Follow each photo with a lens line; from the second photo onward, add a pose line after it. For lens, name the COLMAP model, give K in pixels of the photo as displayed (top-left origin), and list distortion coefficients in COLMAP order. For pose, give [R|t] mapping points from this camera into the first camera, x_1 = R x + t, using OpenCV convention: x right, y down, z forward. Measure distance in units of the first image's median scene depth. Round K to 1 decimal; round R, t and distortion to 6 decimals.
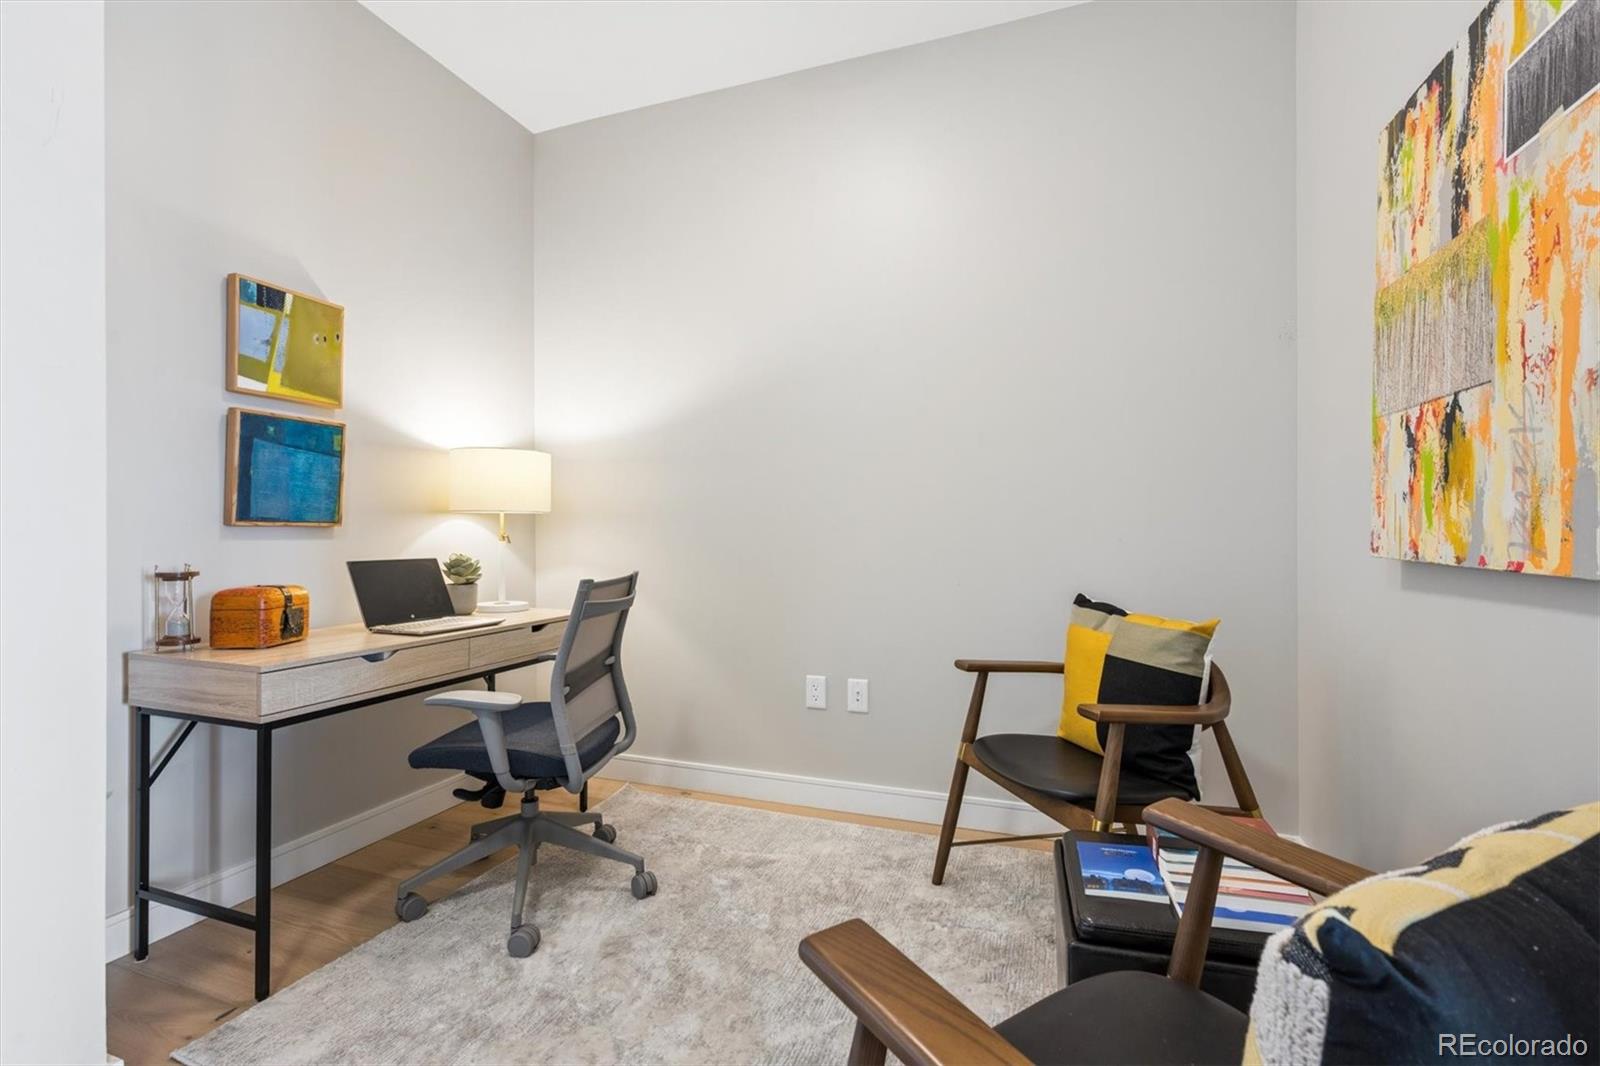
lens RADIAL K [[664.2, 0, 805.4], [0, 664.2, 533.2], [0, 0, 1]] dist [0.000309, -0.000196]
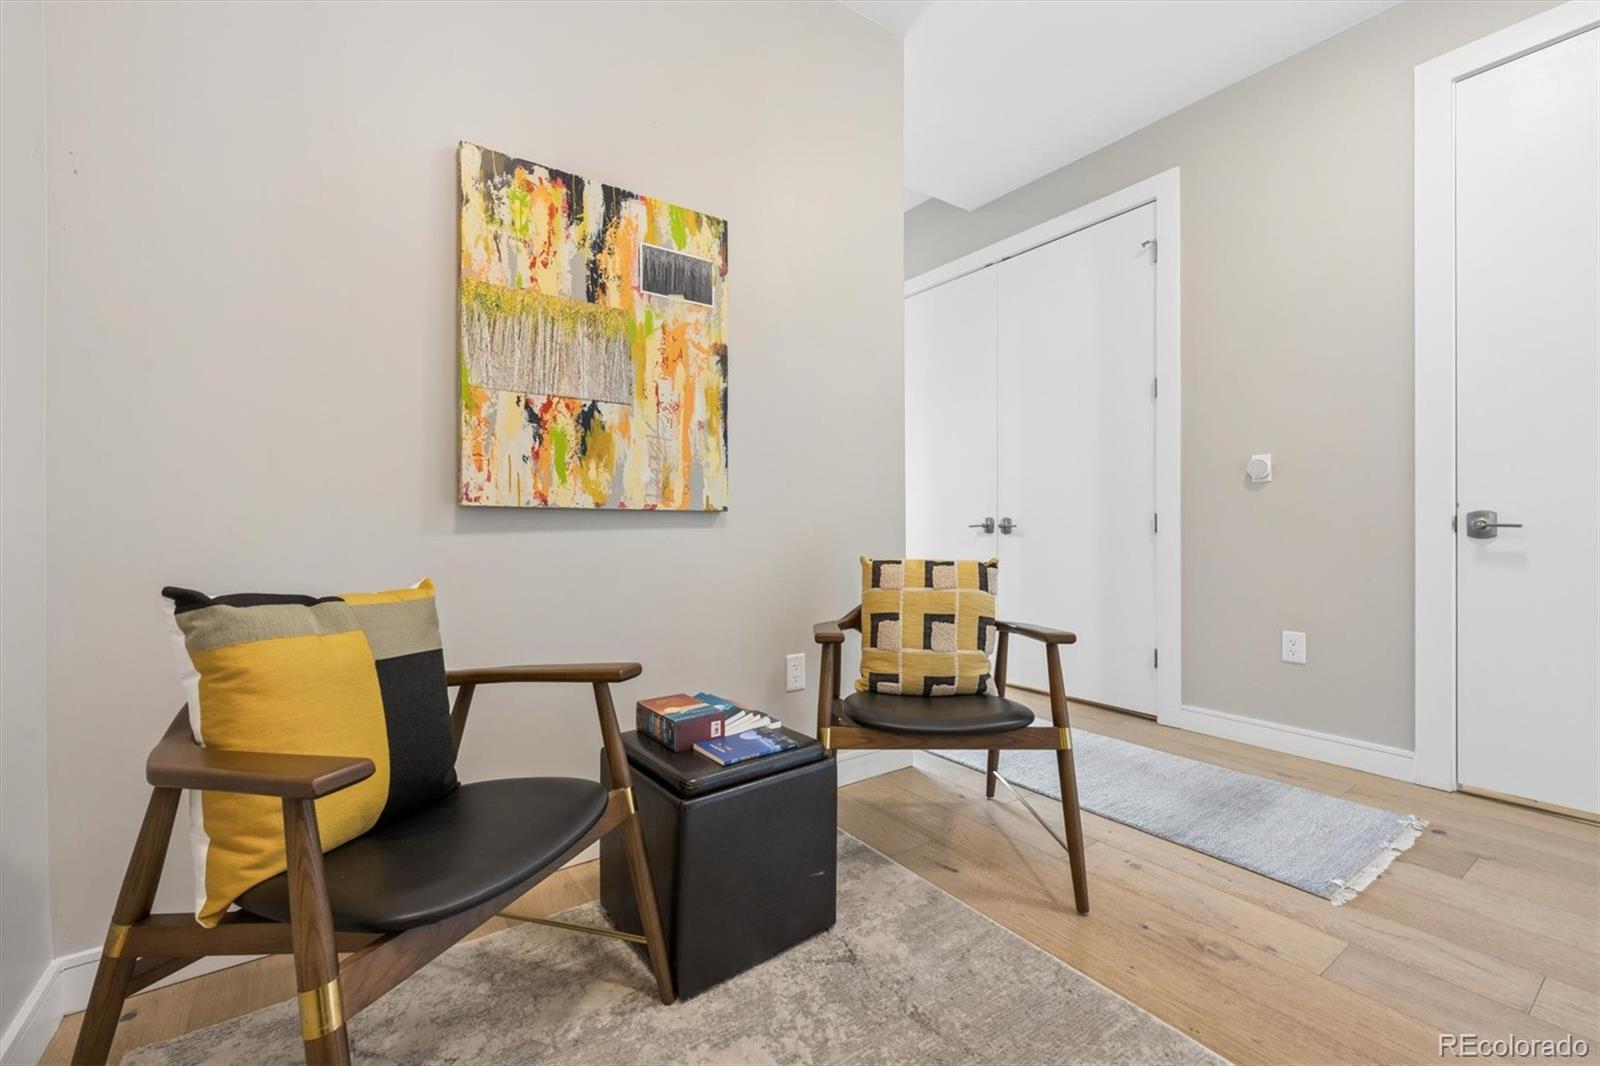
lens RADIAL K [[664.2, 0, 805.4], [0, 664.2, 533.2], [0, 0, 1]] dist [0.000309, -0.000196]
pose [[-0.811863, -0.001828, 0.583845, -0.384478], [0.006924, 0.999895, 0.012758, 0.094835], [-0.583807, 0.014400, -0.811765, 2.075342]]
